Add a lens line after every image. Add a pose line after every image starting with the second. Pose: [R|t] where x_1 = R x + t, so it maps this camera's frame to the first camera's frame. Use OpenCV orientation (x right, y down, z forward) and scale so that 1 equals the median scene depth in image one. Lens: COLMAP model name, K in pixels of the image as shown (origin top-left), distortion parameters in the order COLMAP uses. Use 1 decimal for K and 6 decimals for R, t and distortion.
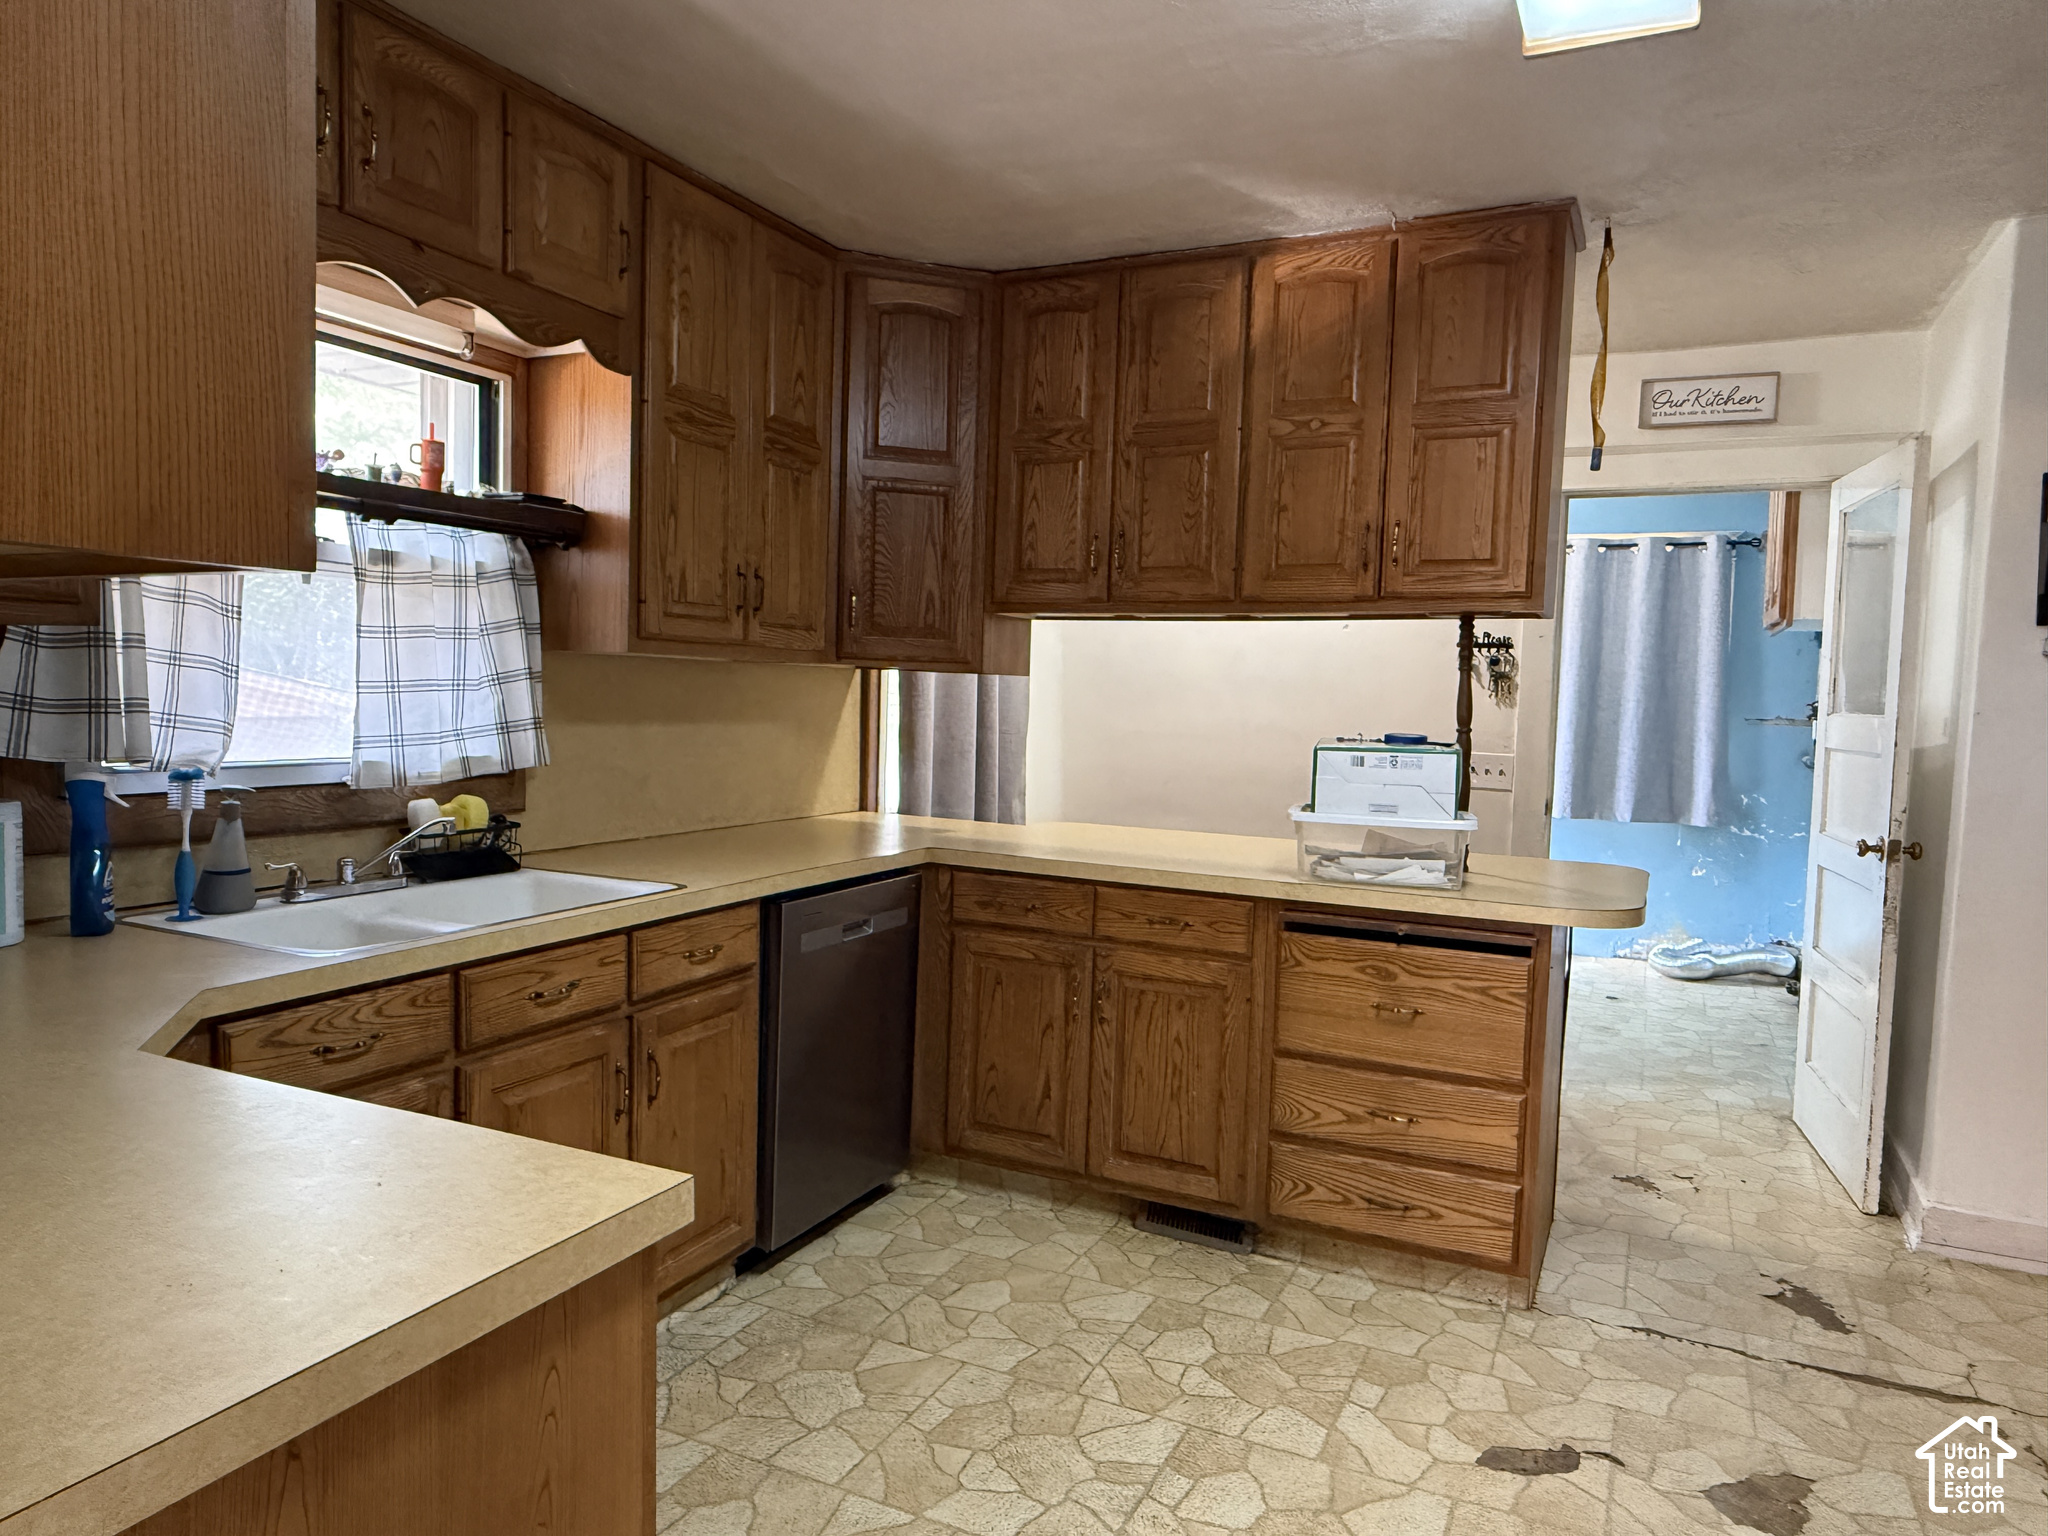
lens RADIAL K [[1294.2, 0, 1024.0], [0, 1294.2, 768.0], [0, 0, 1]] dist [0.003798, 0.000820]
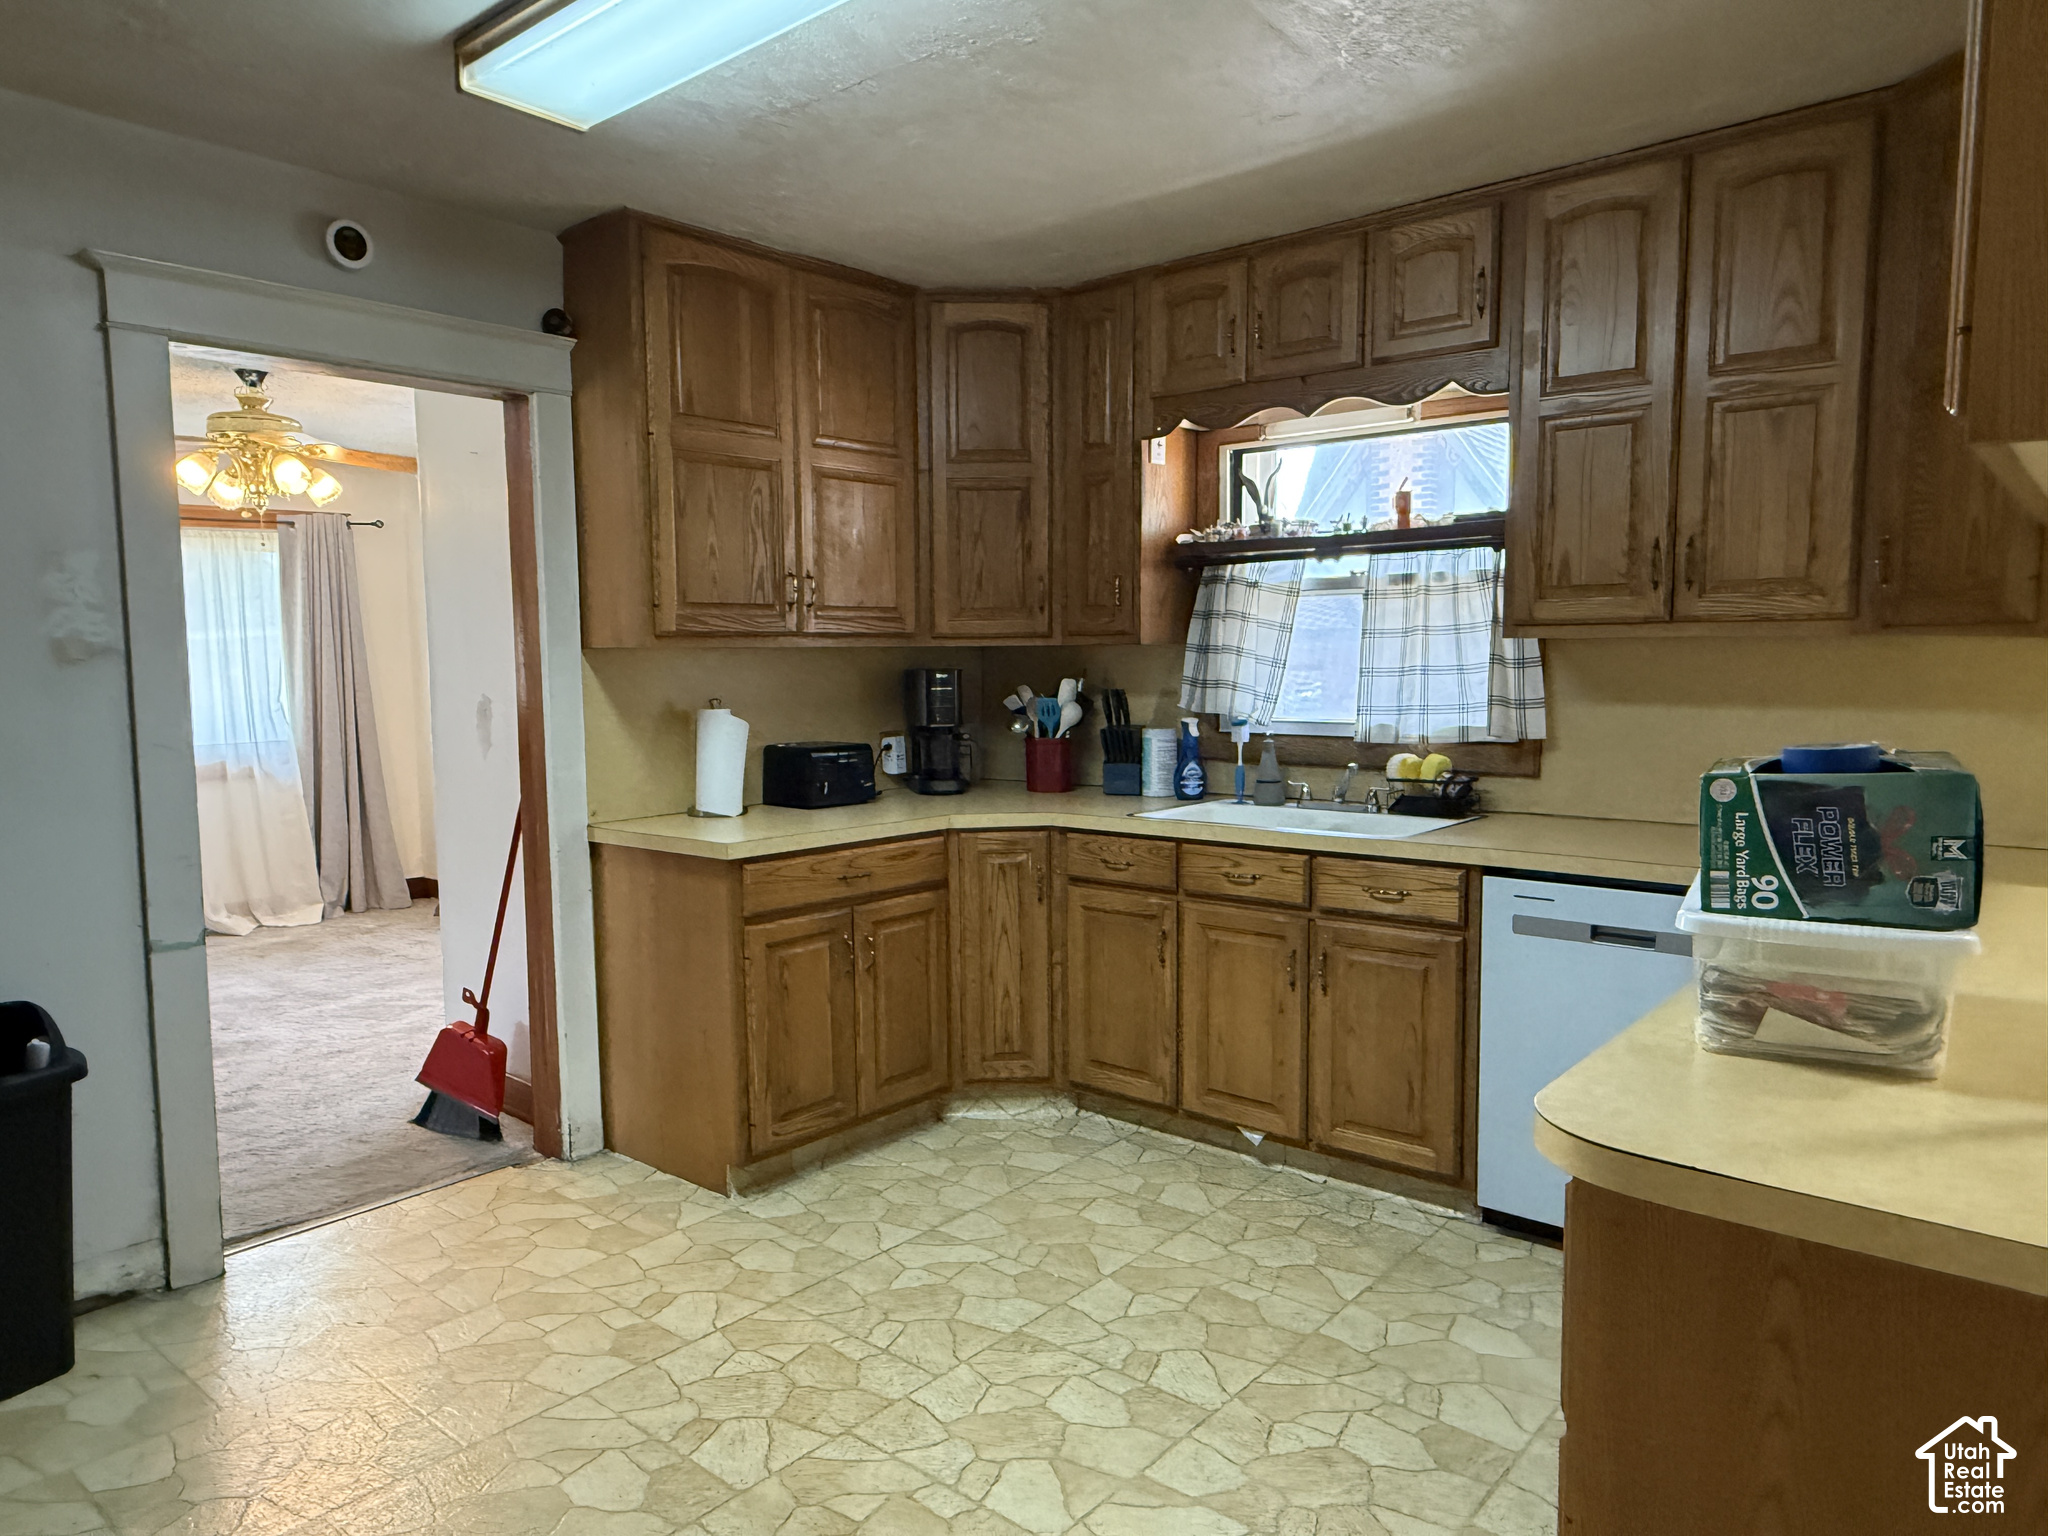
lens RADIAL K [[1294.2, 0, 1024.0], [0, 1294.2, 768.0], [0, 0, 1]] dist [0.003798, 0.000820]
pose [[-0.229187, 0.059941, -0.971535, 1.019379], [-0.054768, 0.995727, 0.074353, -0.043202], [0.971840, 0.070250, -0.224925, 0.979832]]
